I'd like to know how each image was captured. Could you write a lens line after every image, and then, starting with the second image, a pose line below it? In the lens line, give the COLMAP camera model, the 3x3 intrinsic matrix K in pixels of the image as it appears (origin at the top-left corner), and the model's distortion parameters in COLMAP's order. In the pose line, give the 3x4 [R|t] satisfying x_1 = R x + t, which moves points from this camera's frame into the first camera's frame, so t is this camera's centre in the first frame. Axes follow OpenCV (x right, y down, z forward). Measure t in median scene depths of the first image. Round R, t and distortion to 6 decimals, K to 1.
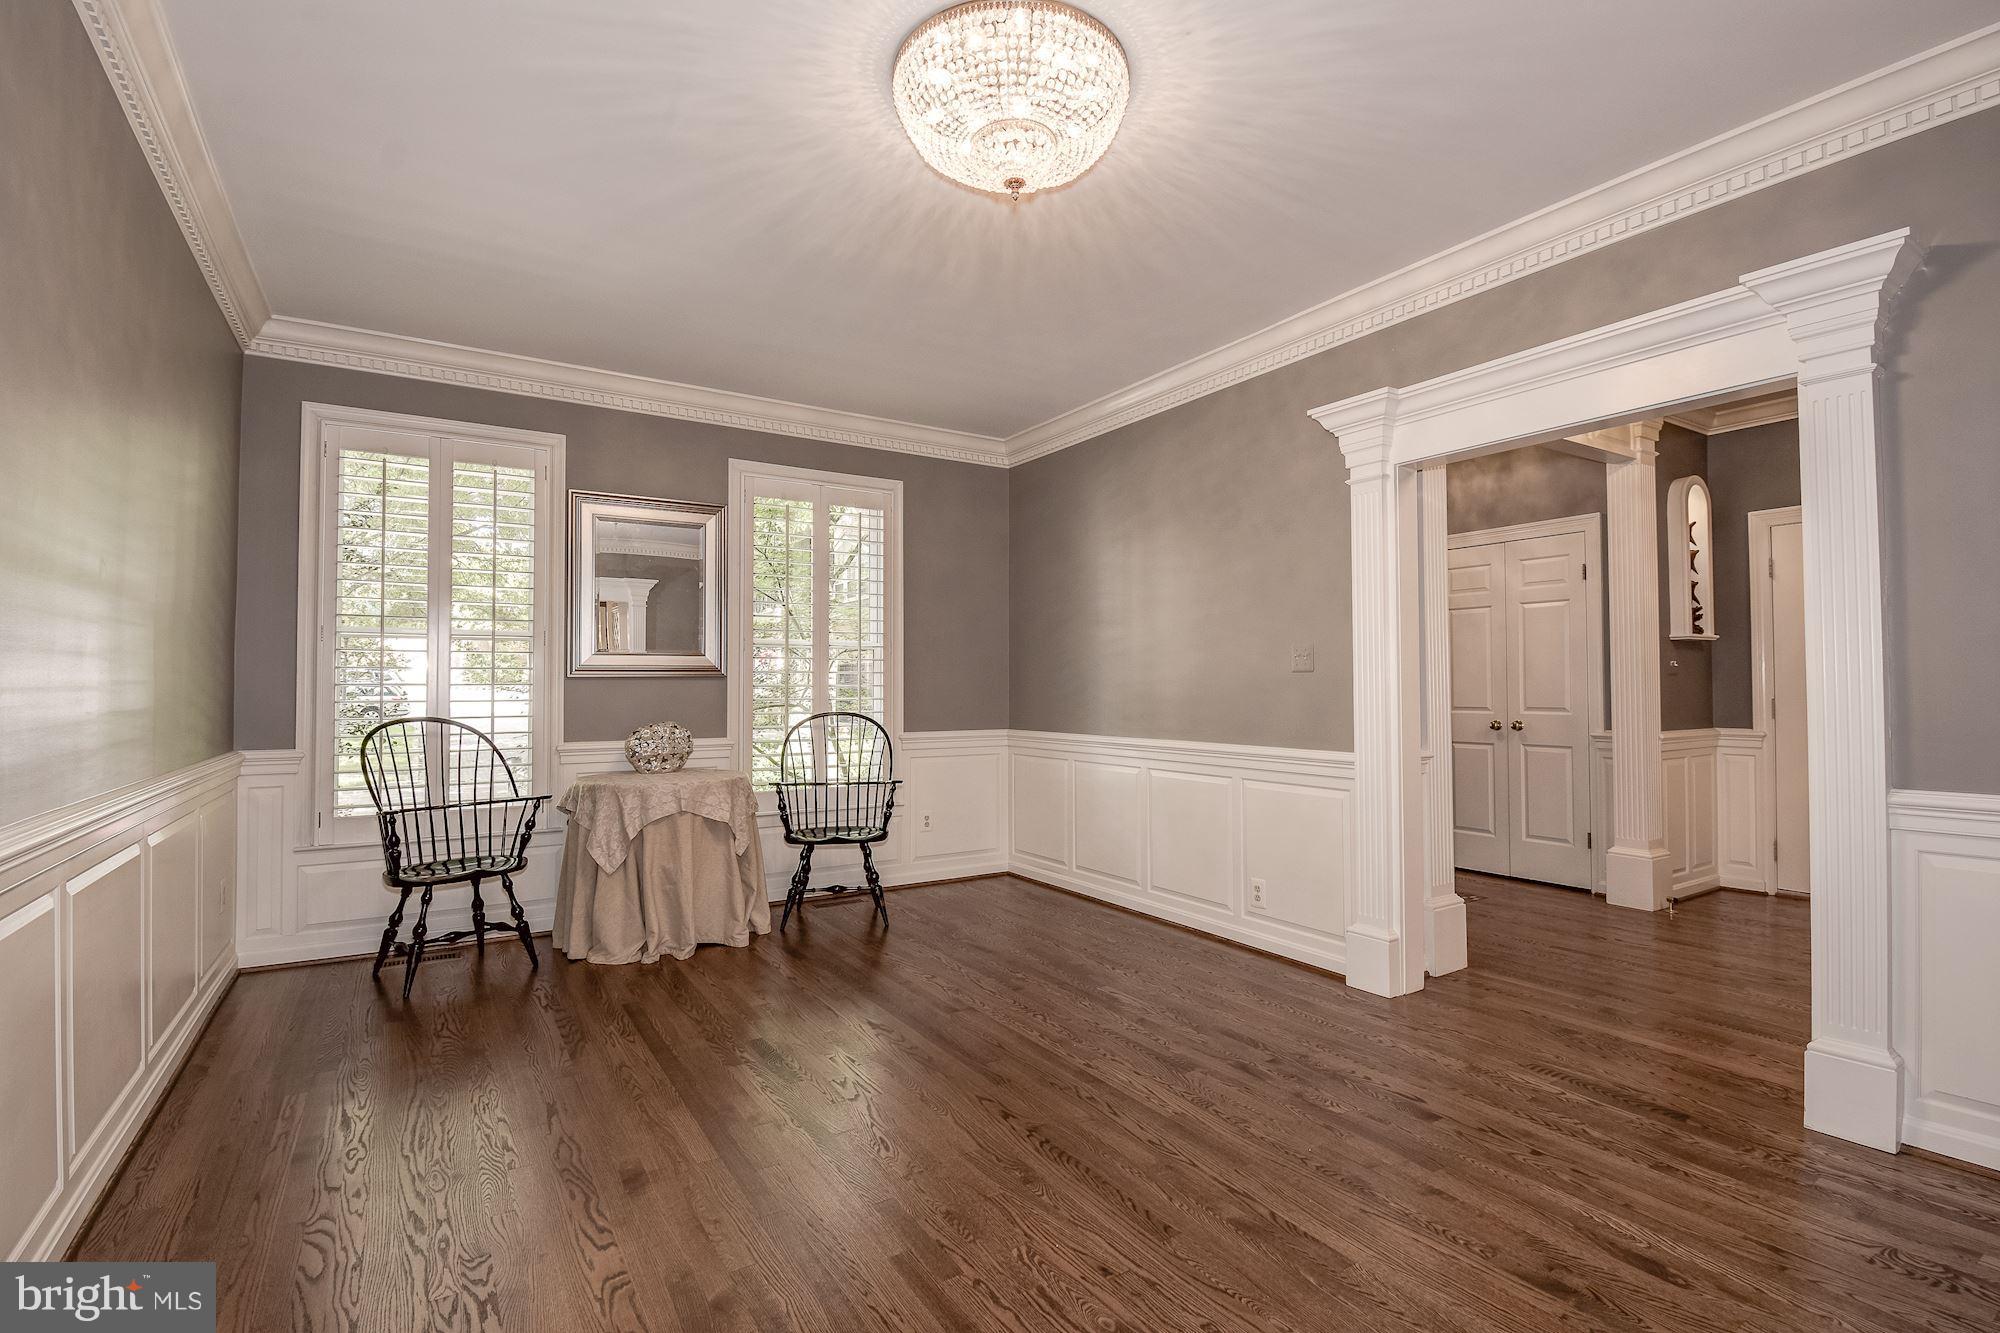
lens RADIAL K [[861.6, 0, 1000.0], [0, 861.6, 666.5], [0, 0, 1]] dist [0.028700, -0.022036]
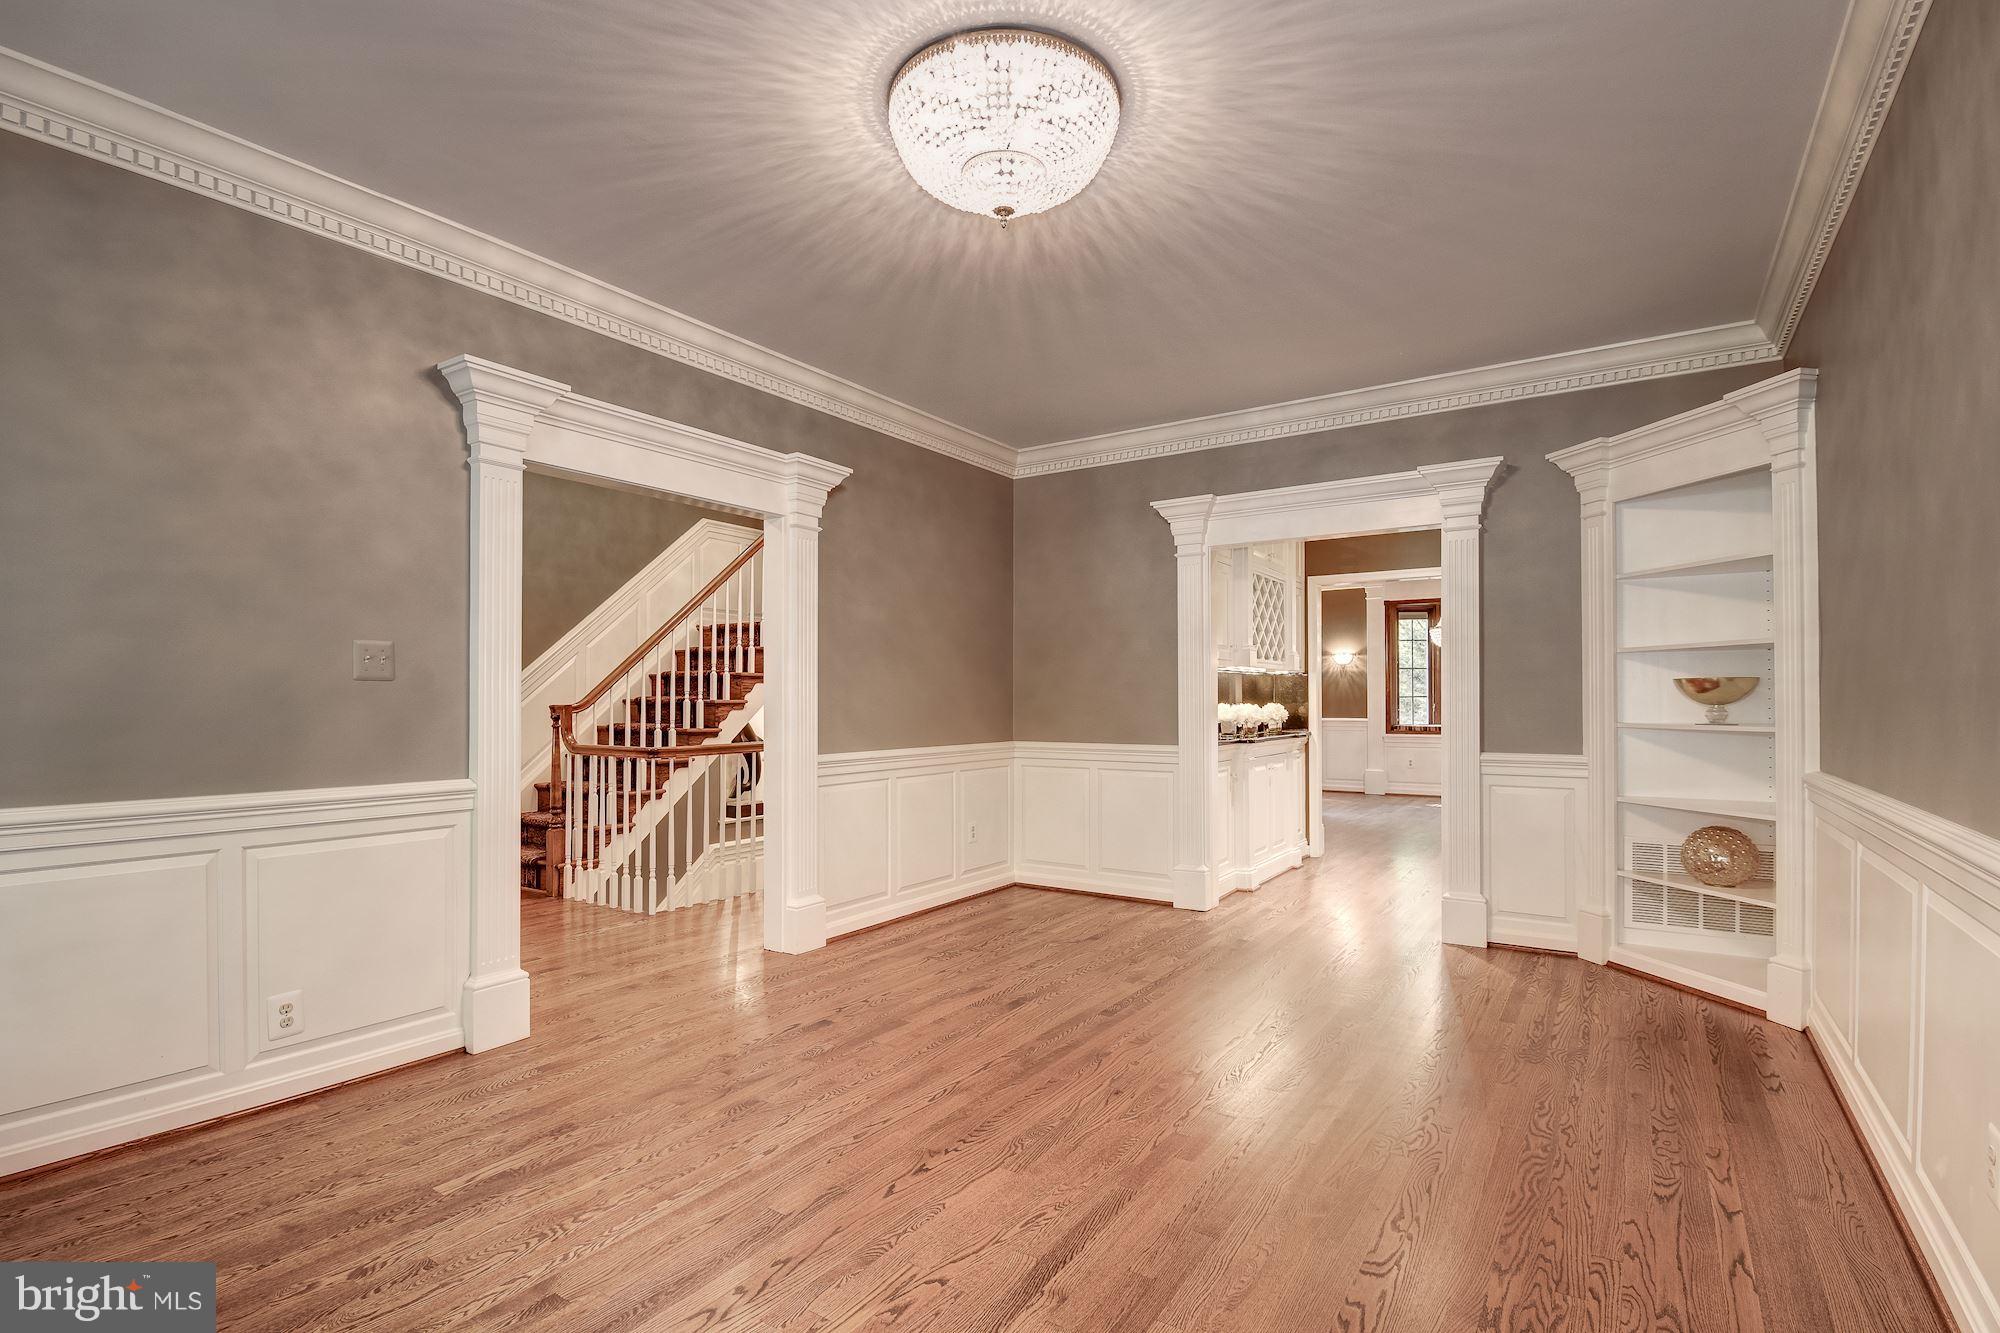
lens RADIAL K [[945.9, 0, 977.6], [0, 945.9, 664.9], [0, 0, 1]] dist [-0.000791, -0.015863]
pose [[-0.359415, 0.039827, 0.932328, -0.871826], [-0.016890, 0.998648, -0.049171, 0.040082], [-0.933025, -0.033420, -0.358256, 1.214091]]
